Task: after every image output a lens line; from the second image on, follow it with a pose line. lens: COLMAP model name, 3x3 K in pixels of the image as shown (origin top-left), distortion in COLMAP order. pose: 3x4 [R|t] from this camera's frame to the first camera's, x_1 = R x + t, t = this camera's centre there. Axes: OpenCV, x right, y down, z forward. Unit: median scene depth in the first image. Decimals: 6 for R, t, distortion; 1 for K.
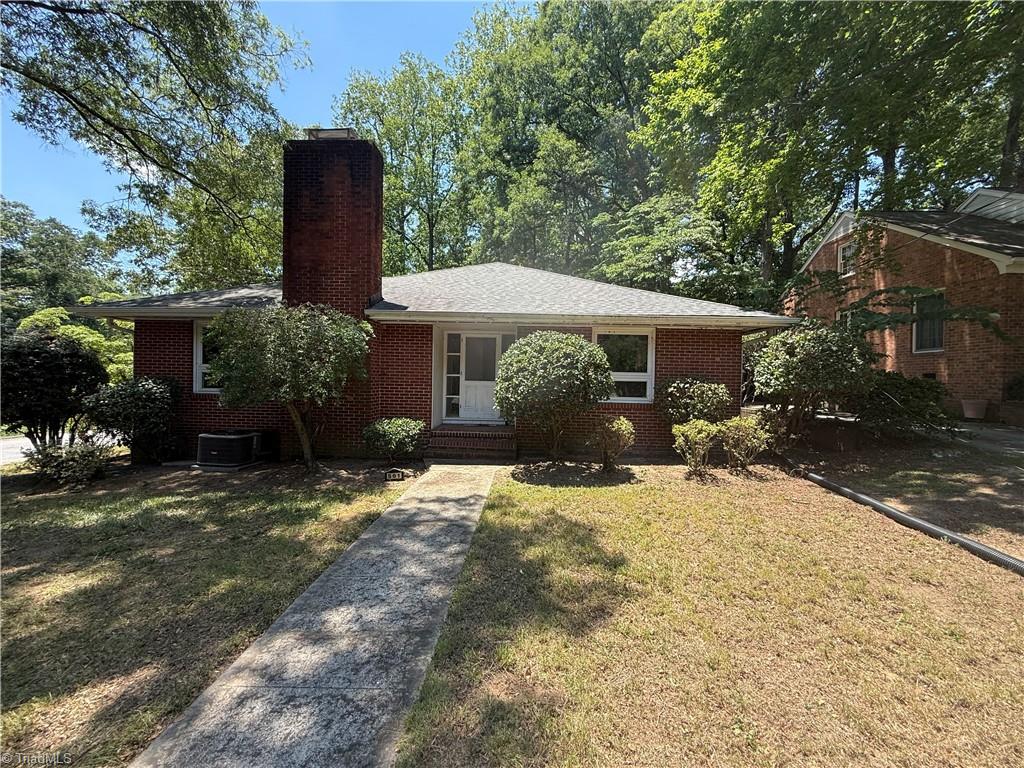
lens RADIAL K [[407.3, 0, 512.0], [0, 407.3, 384.0], [0, 0, 1]] dist [0.000016, 0.000278]
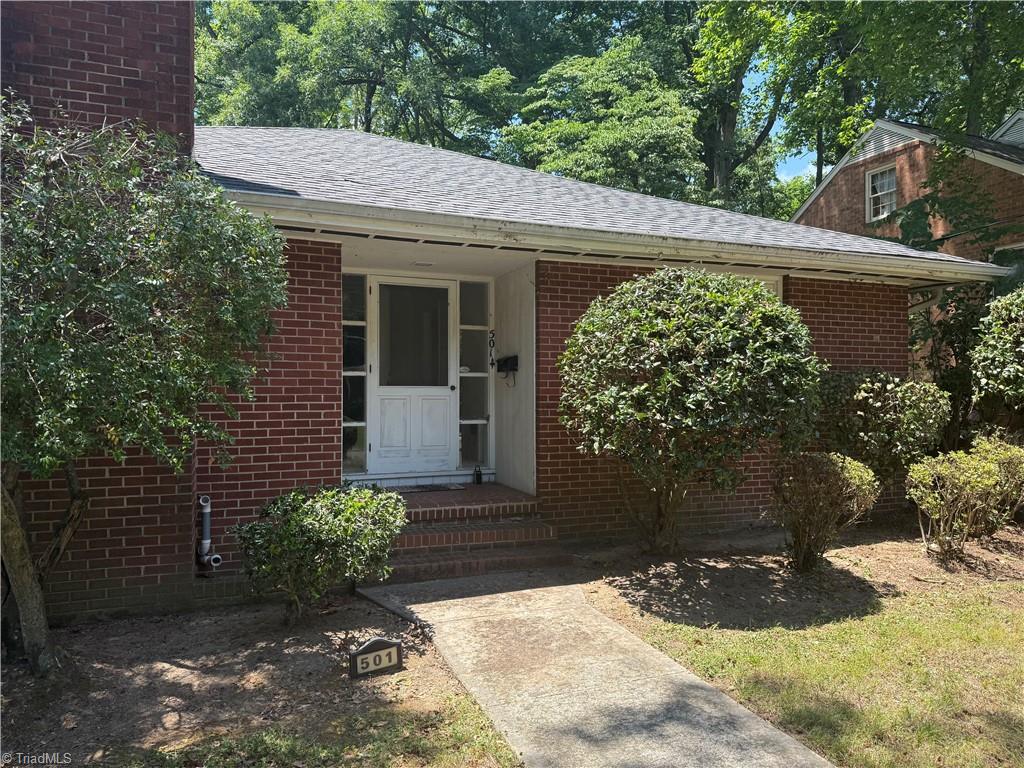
lens RADIAL K [[717.6, 0, 512.0], [0, 717.6, 384.0], [0, 0, 1]] dist [0.027509, -0.004593]
pose [[0.917566, -0.013517, 0.397355, -0.345147], [0.017679, 0.999821, -0.006812, -0.001637], [-0.397191, 0.013276, 0.917640, 0.317181]]
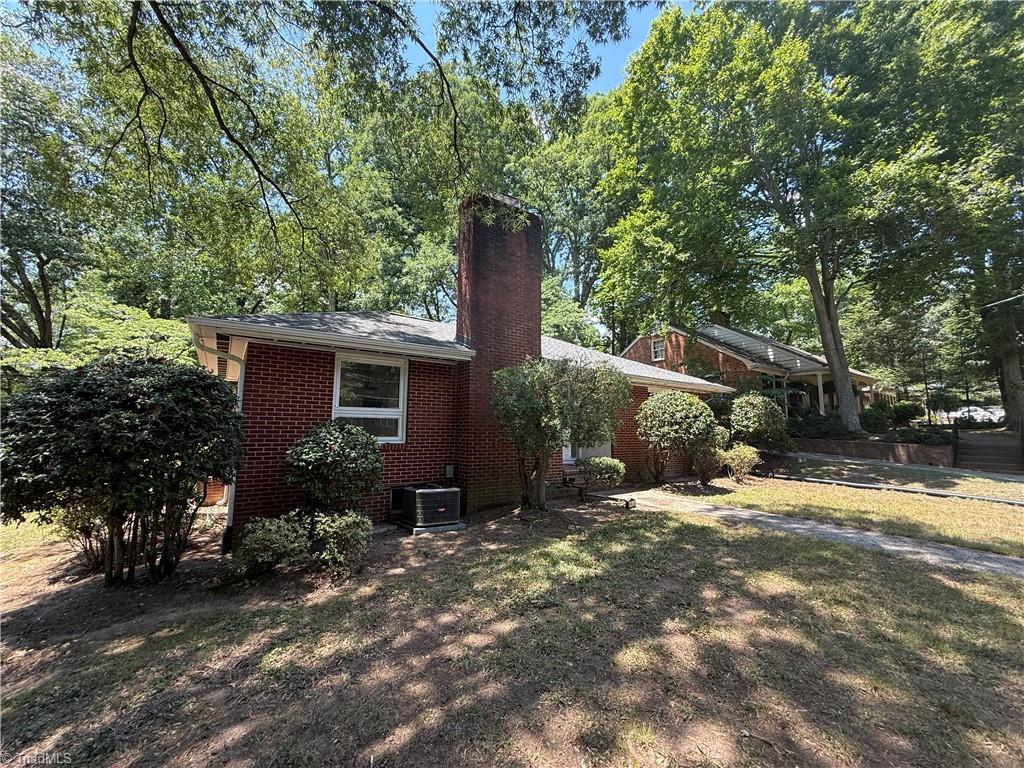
lens RADIAL K [[407.3, 0, 512.0], [0, 407.3, 384.0], [0, 0, 1]] dist [0.000016, 0.000278]
pose [[0.797098, 0.057514, 0.601105, -1.072037], [0.014481, 0.993347, -0.114246, 0.003758], [-0.603676, 0.099770, 0.790962, 0.178747]]
